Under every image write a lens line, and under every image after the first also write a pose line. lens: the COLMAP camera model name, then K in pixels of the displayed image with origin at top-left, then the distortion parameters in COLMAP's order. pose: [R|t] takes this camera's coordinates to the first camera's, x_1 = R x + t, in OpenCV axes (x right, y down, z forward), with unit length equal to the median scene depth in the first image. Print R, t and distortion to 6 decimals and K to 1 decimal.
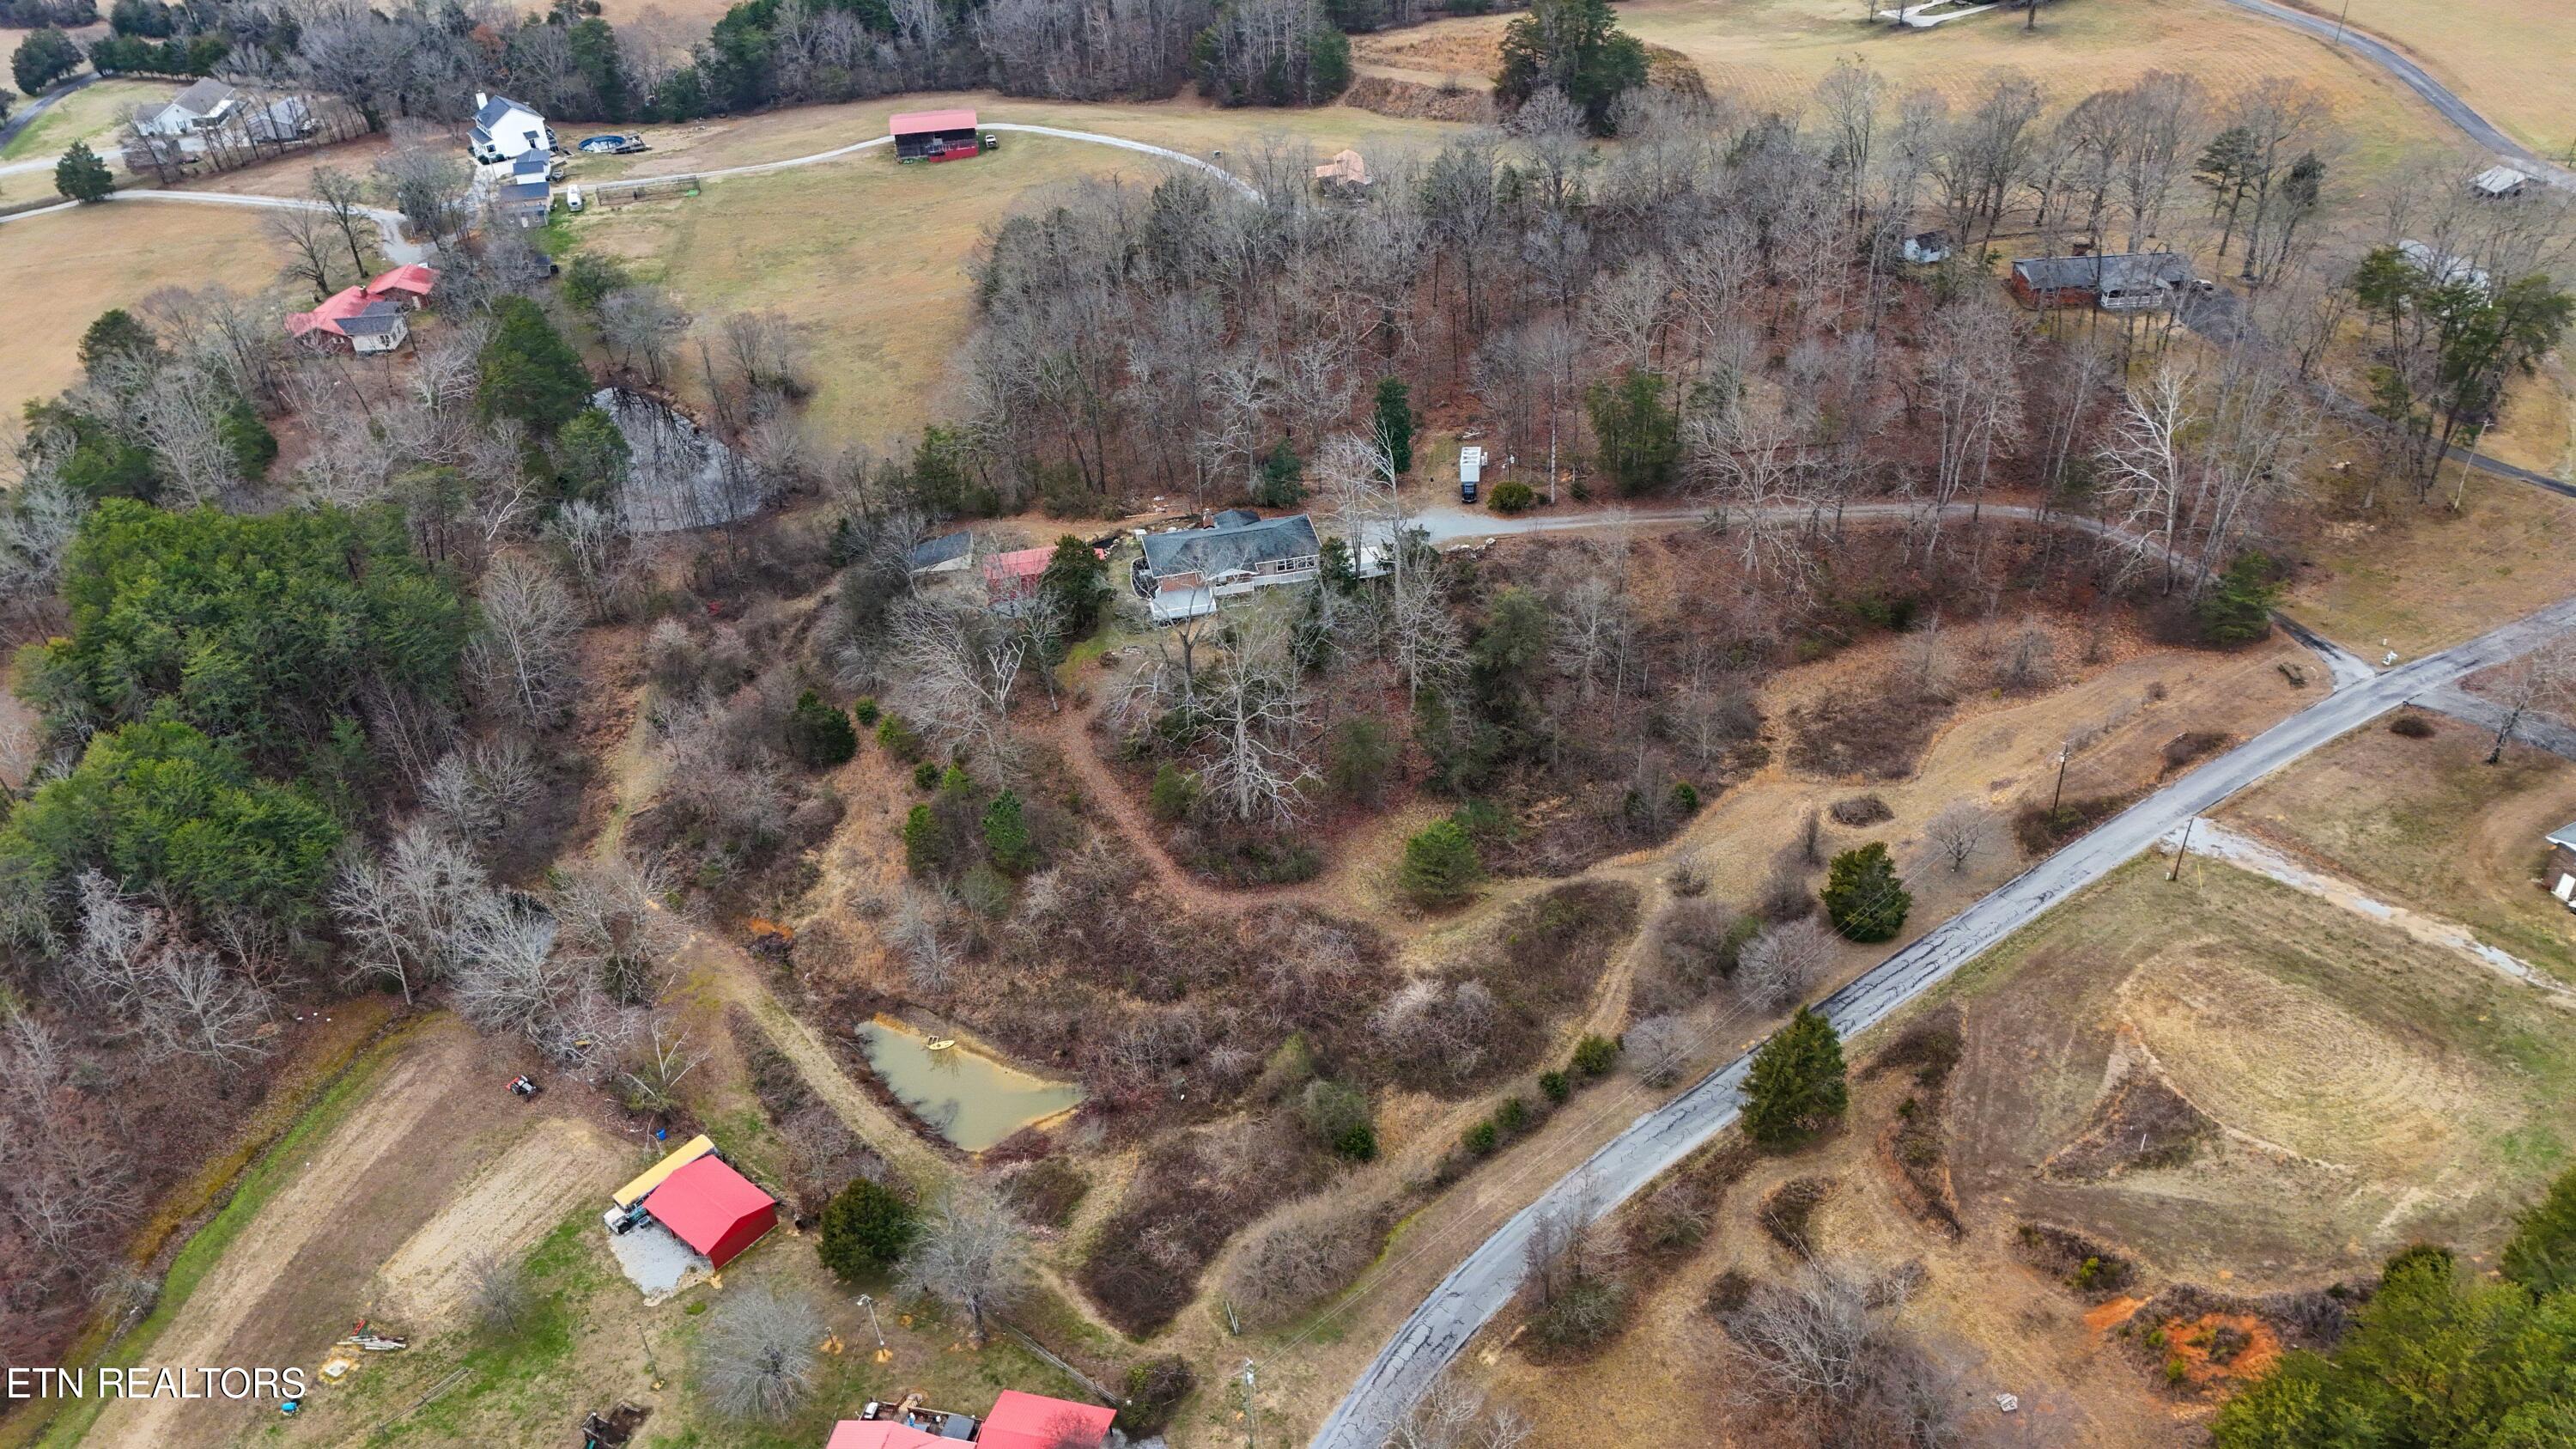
lens RADIAL K [[1833.3, 0, 1288.0], [0, 1833.3, 724.5], [0, 0, 1]] dist [0.003218, 0.000678]
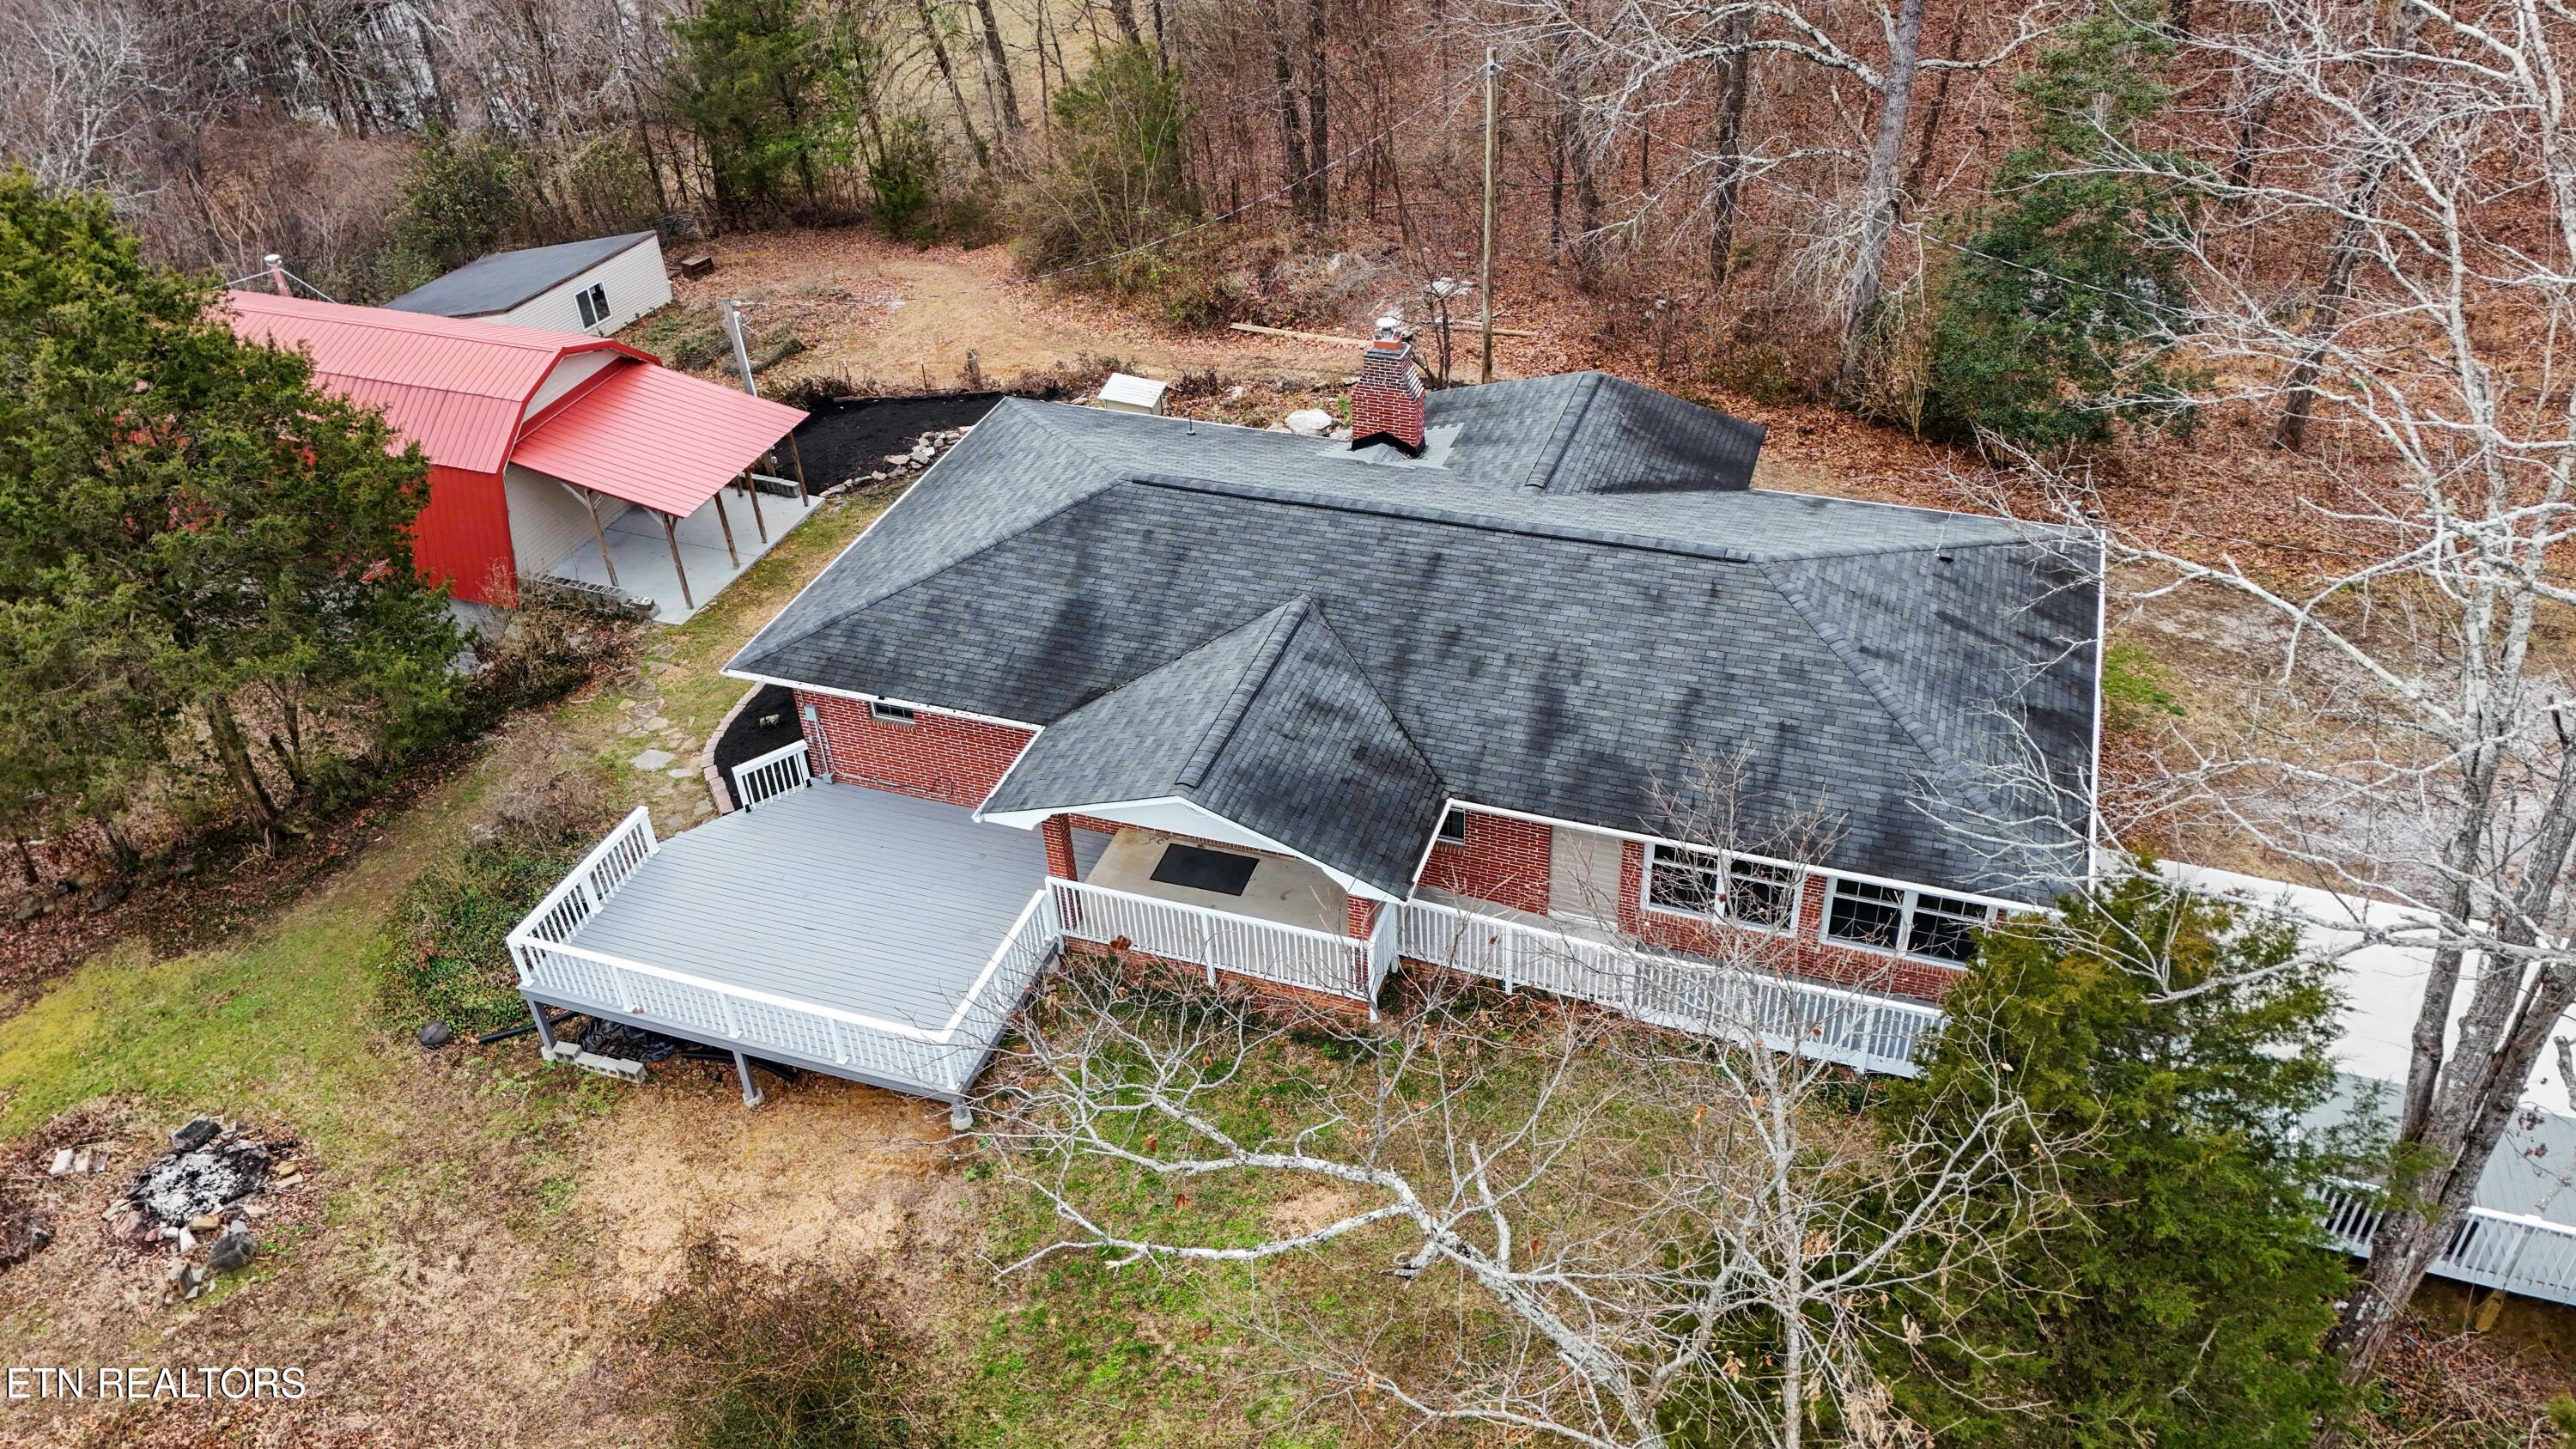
lens RADIAL K [[1893.4, 0, 1288.0], [0, 1893.4, 724.5], [0, 0, 1]] dist [0.025090, -0.001108]
pose [[0.863927, 0.298422, -0.405677, 0.026428], [-0.287168, 0.953646, 0.089966, -0.120616], [0.413720, 0.038774, 0.909578, 1.060639]]
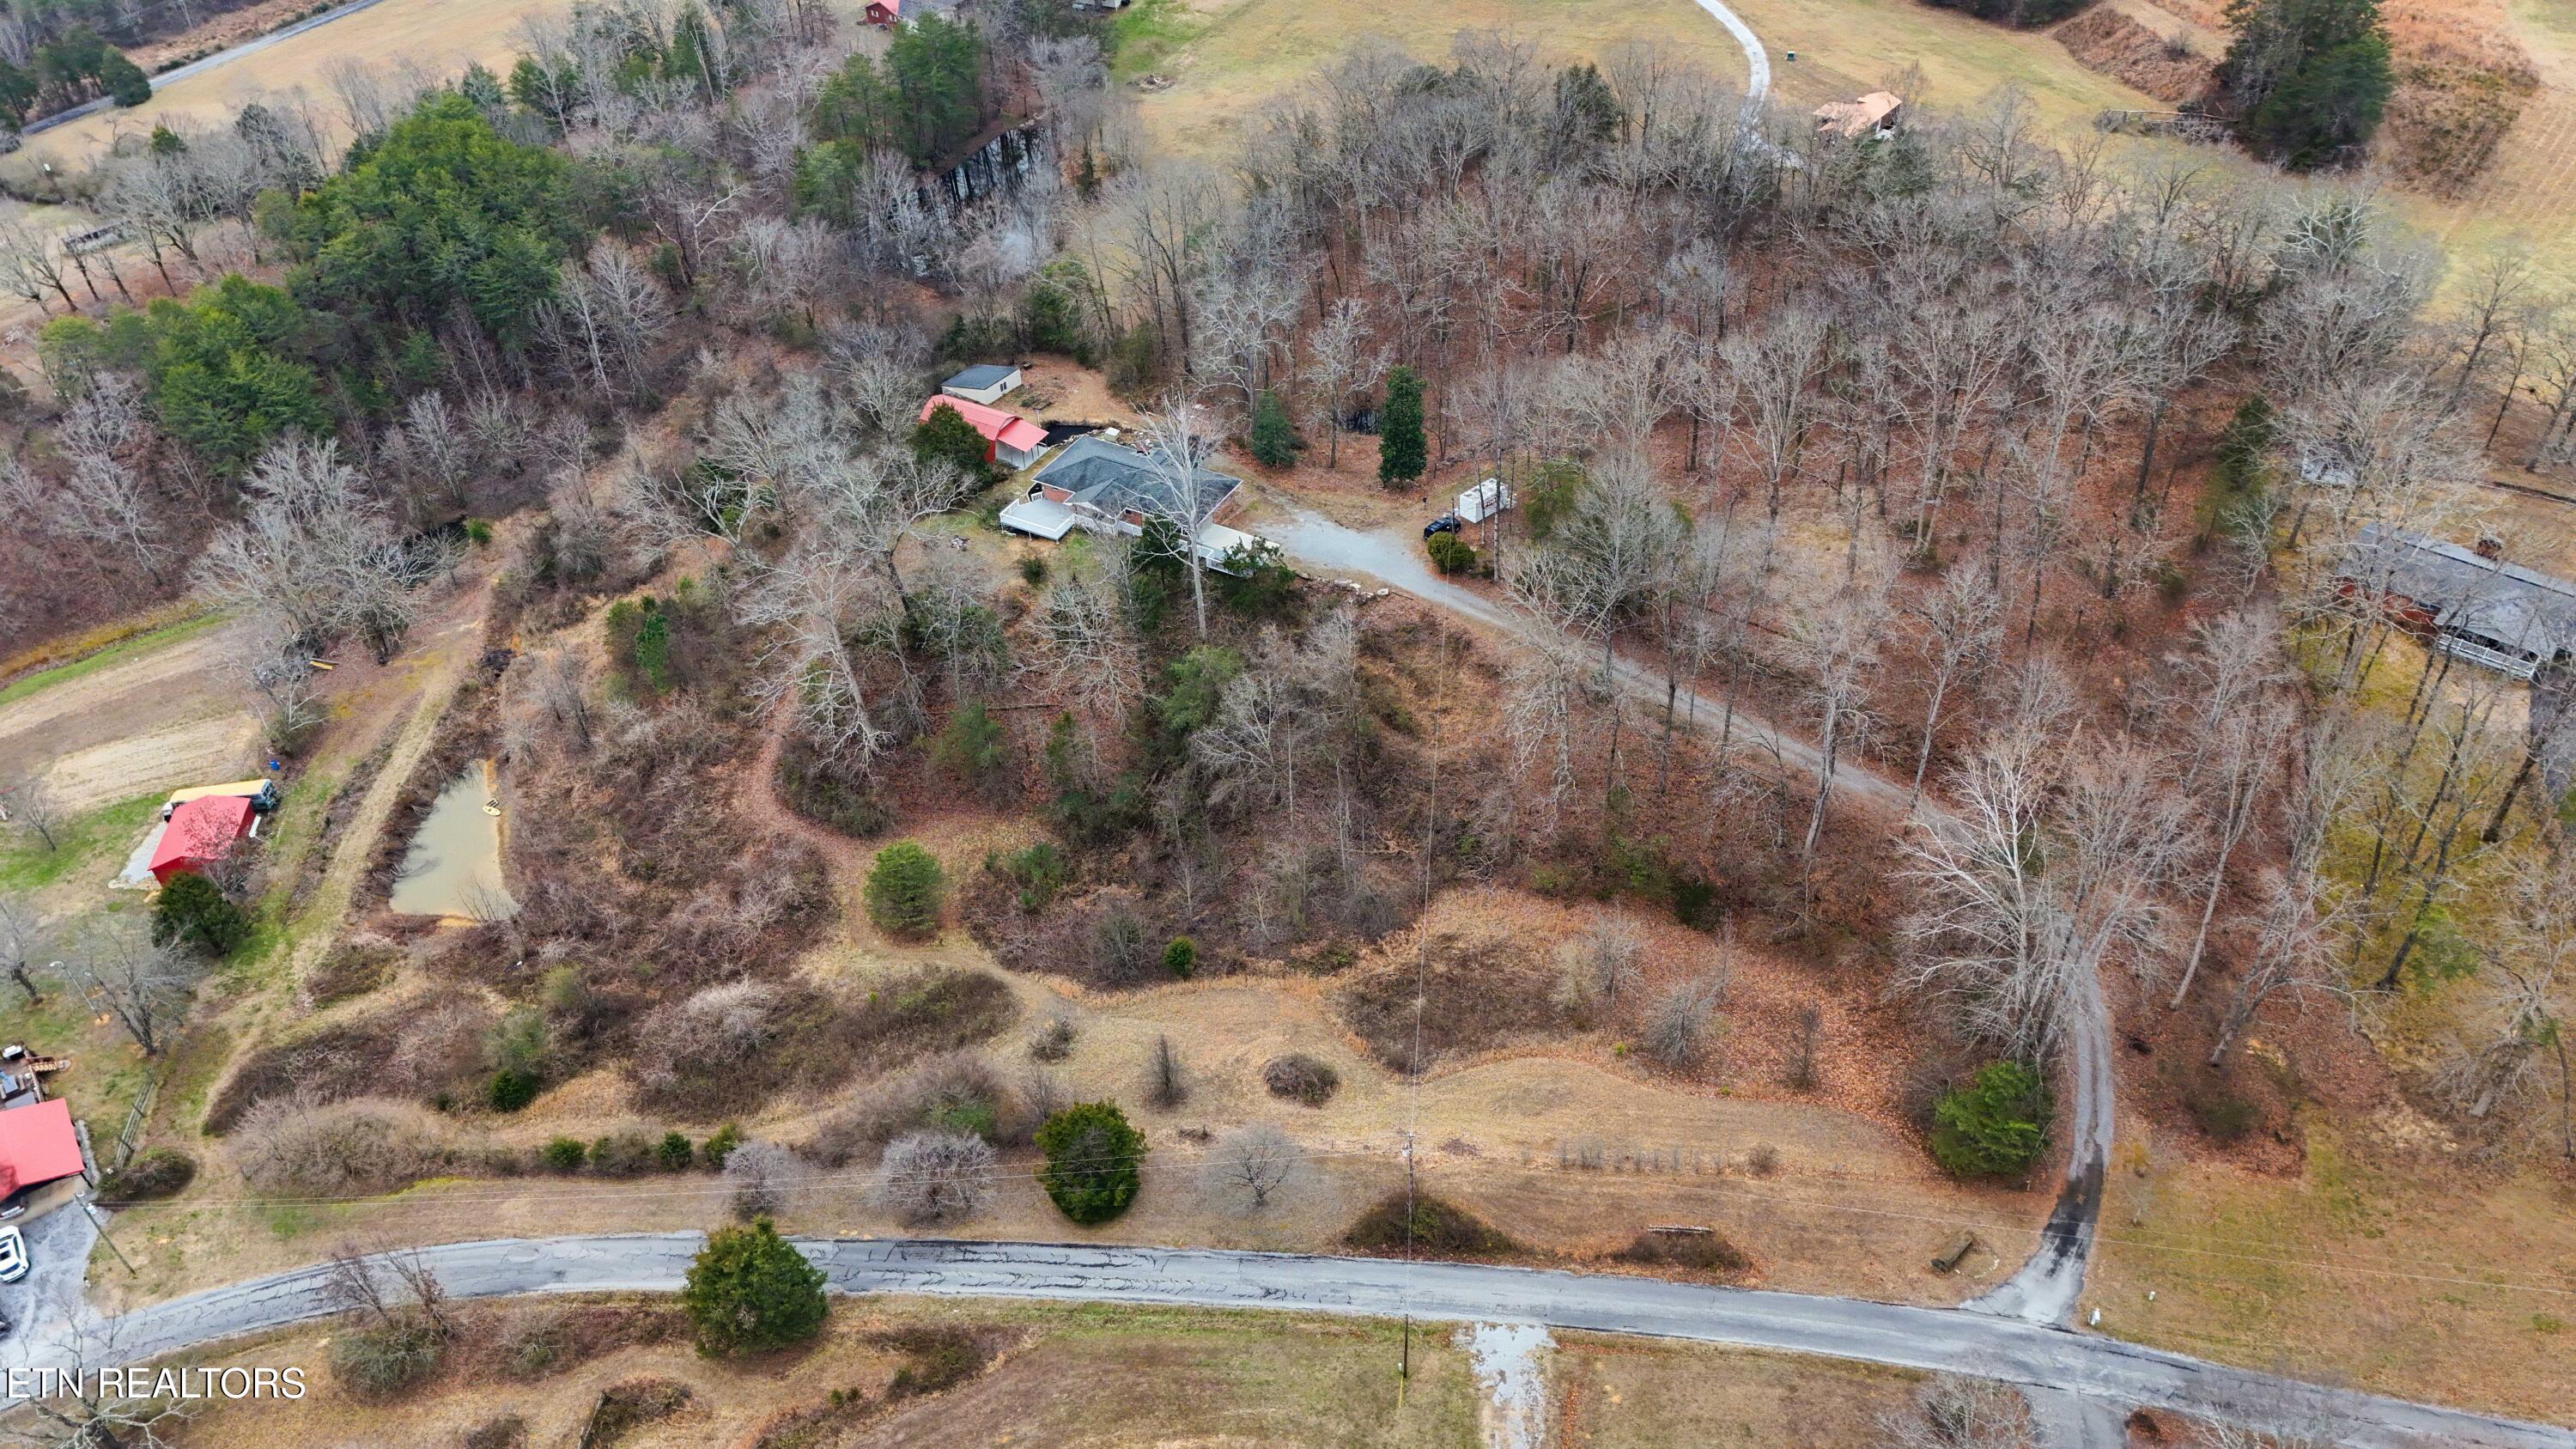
lens RADIAL K [[1893.4, 0, 1288.0], [0, 1893.4, 724.5], [0, 0, 1]] dist [0.025090, -0.001108]
pose [[0.767551, 0.428275, -0.476912, 0.627257], [-0.381429, 0.903131, 0.197147, -0.243691], [0.515147, 0.030588, 0.856556, 0.314655]]
